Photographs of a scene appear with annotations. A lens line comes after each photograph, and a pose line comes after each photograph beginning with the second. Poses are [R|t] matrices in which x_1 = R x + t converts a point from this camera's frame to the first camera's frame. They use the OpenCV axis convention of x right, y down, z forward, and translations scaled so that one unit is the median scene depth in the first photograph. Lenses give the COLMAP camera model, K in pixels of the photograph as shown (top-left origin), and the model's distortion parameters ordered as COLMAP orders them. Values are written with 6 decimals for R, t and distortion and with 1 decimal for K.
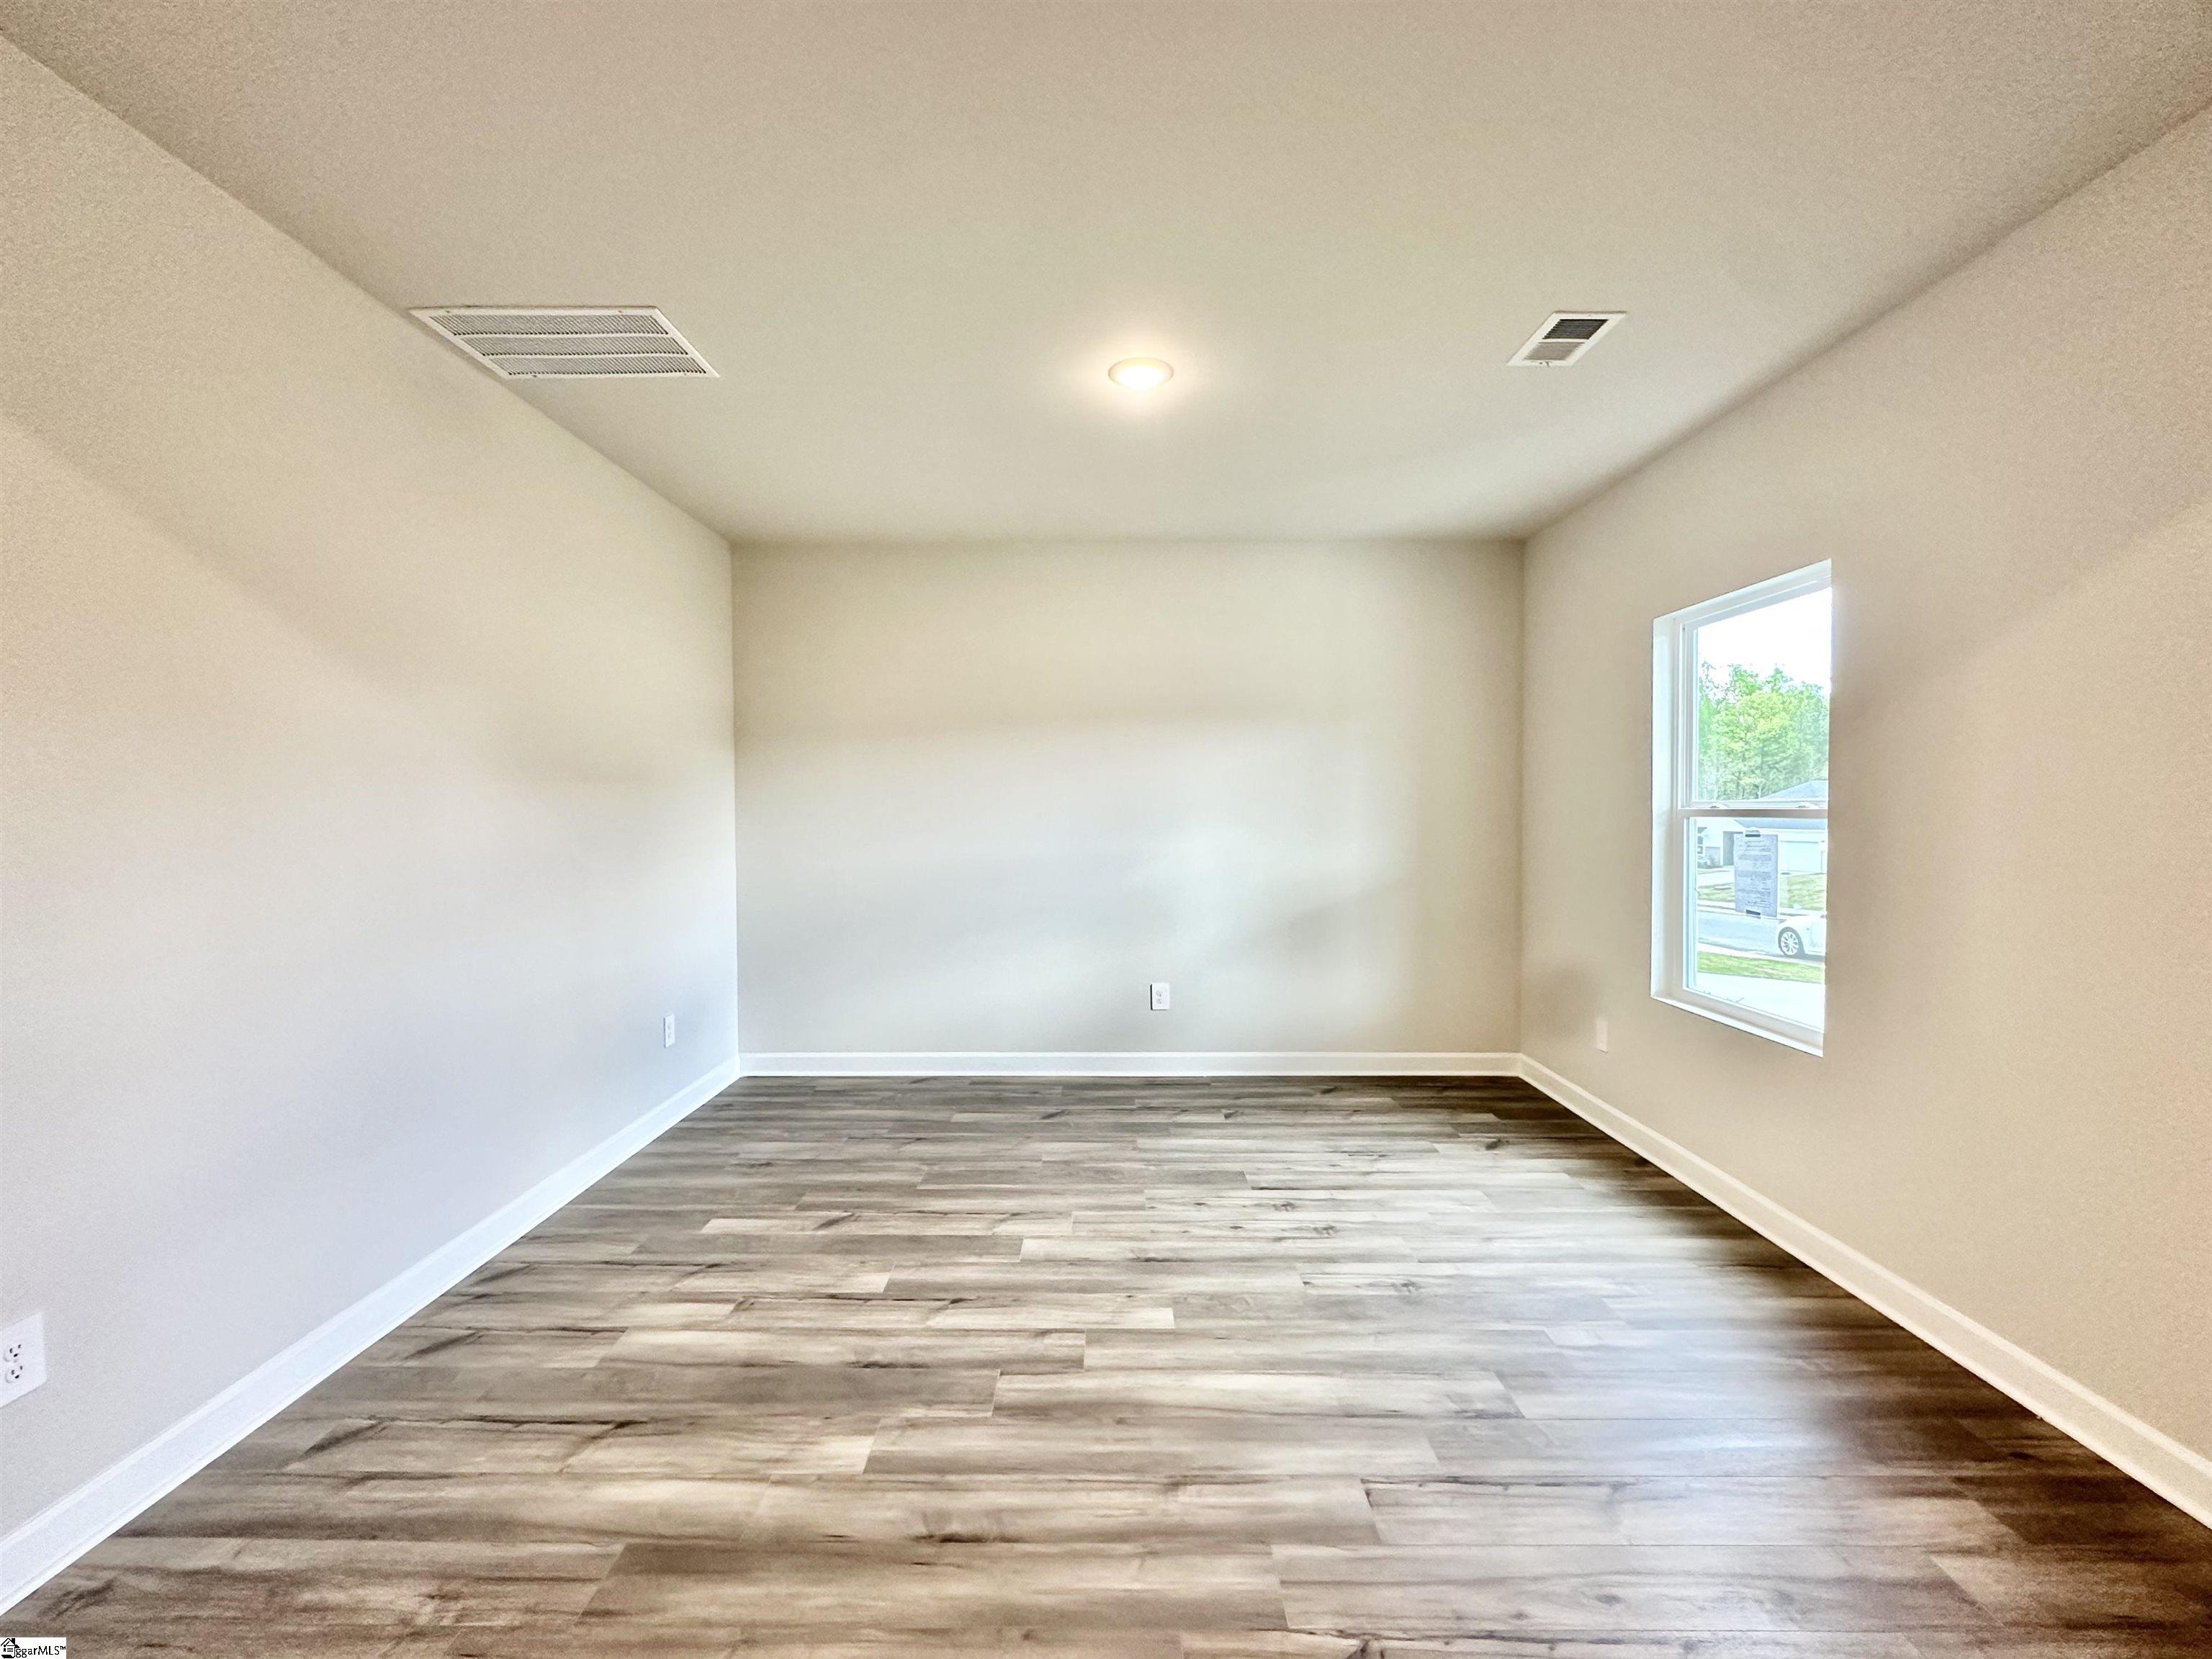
lens RADIAL K [[919.6, 0, 1106.0], [0, 919.6, 829.5], [0, 0, 1]] dist [-0.002033, 0.000220]
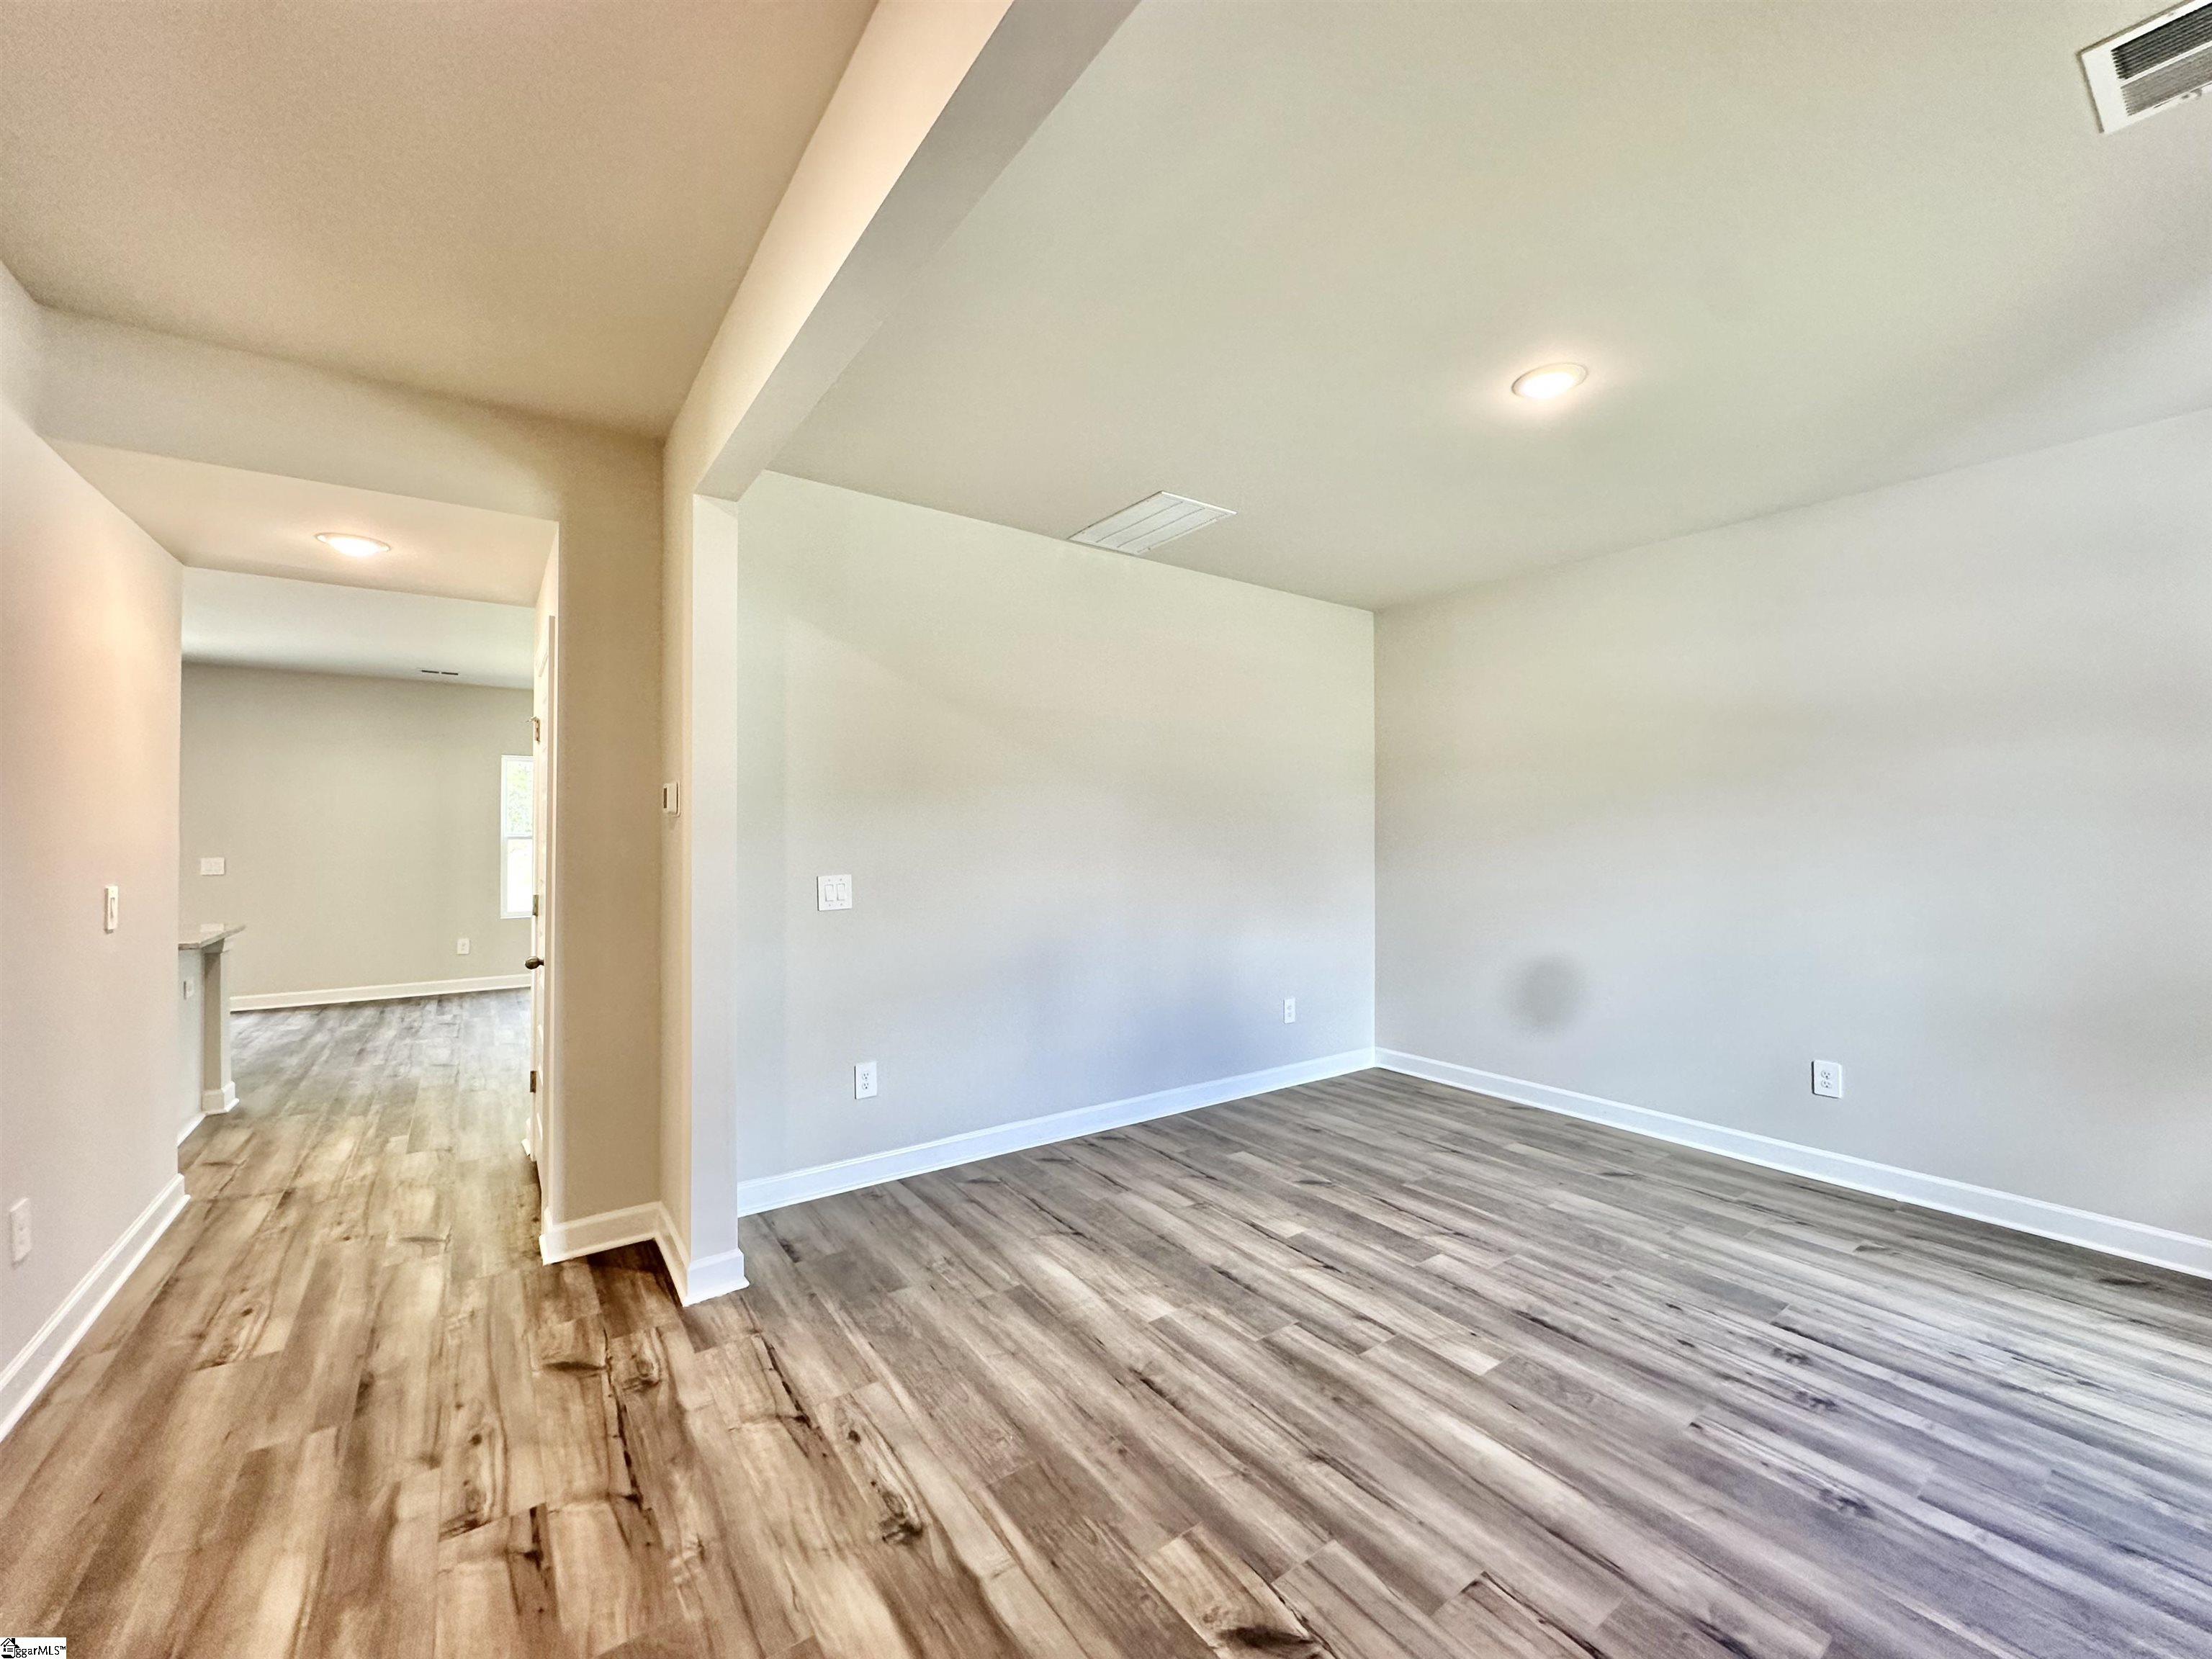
lens RADIAL K [[882.2, 0, 1106.0], [0, 882.2, 829.5], [0, 0, 1]] dist [-0.000673, -0.000067]
pose [[0.587082, -0.003926, -0.809518, 0.543210], [-0.020984, 0.999578, -0.020065, -0.001127], [0.809256, 0.028767, 0.586752, 0.115907]]
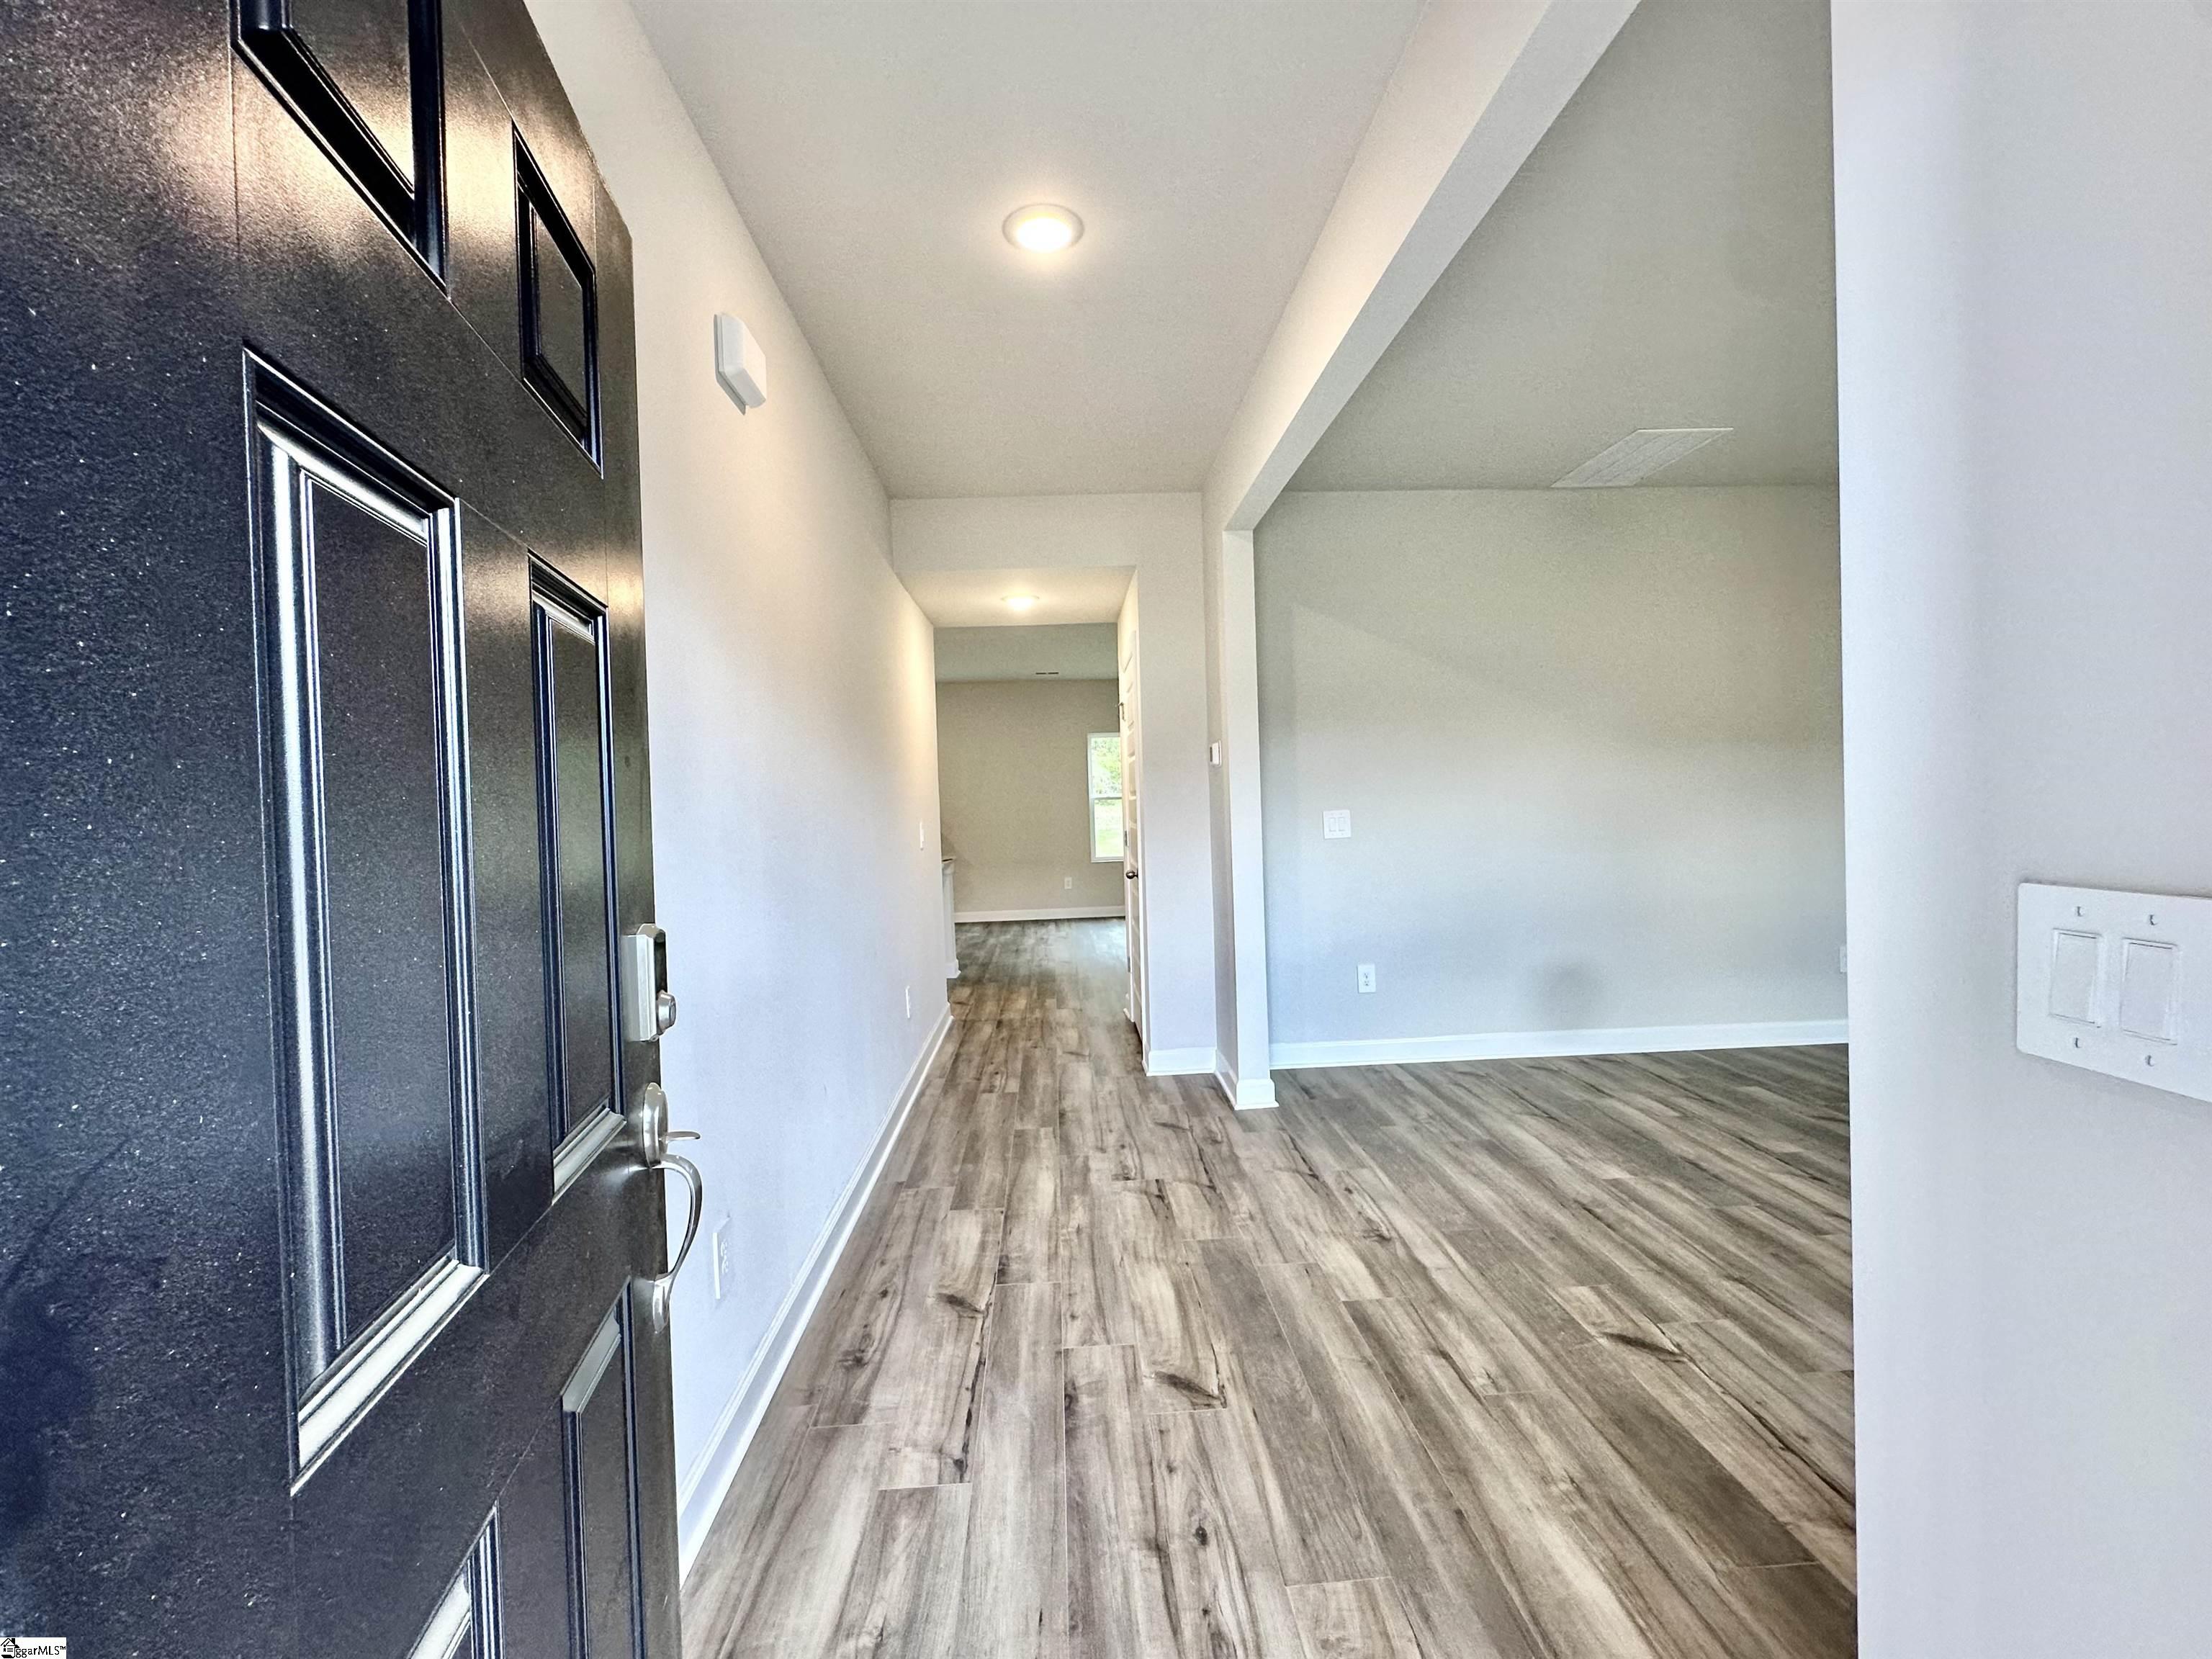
lens RADIAL K [[930.2, 0, 1106.0], [0, 930.2, 829.5], [0, 0, 1]] dist [0.000608, -0.000129]
pose [[0.060358, 0.027393, -0.997801, 0.907853], [0.006714, 0.999590, 0.027848, 0.033910], [0.998154, -0.008380, 0.060149, 0.039170]]
